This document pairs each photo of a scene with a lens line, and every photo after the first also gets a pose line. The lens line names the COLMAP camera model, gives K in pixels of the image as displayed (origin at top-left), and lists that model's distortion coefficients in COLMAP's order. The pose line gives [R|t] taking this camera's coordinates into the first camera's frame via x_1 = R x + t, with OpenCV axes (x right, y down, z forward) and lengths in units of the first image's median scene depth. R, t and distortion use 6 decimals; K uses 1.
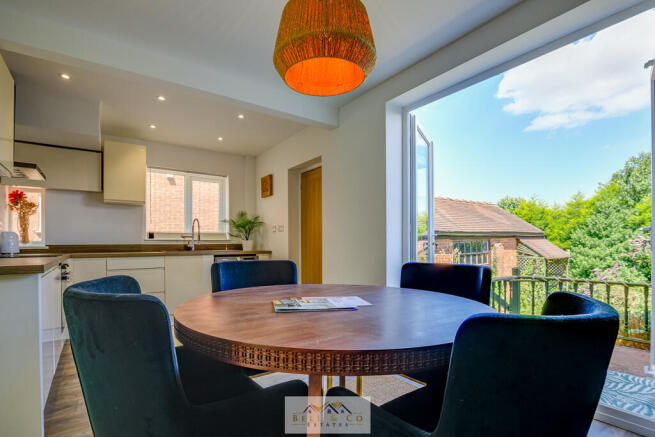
lens RADIAL K [[309.7, 0, 328.1], [0, 309.7, 206.2], [0, 0, 1]] dist [0.000914, 0.000130]
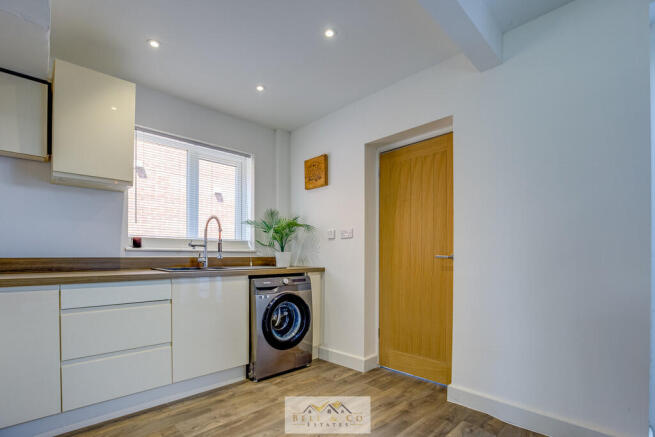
lens RADIAL K [[303.2, 0, 327.5], [0, 303.2, 218.5], [0, 0, 1]] dist [-0.001955, -0.000485]
pose [[0.989151, 0.023578, 0.144999, -0.290892], [-0.023973, 0.999712, 0.000978, 0.038784], [-0.144934, -0.004444, 0.989431, 0.369329]]
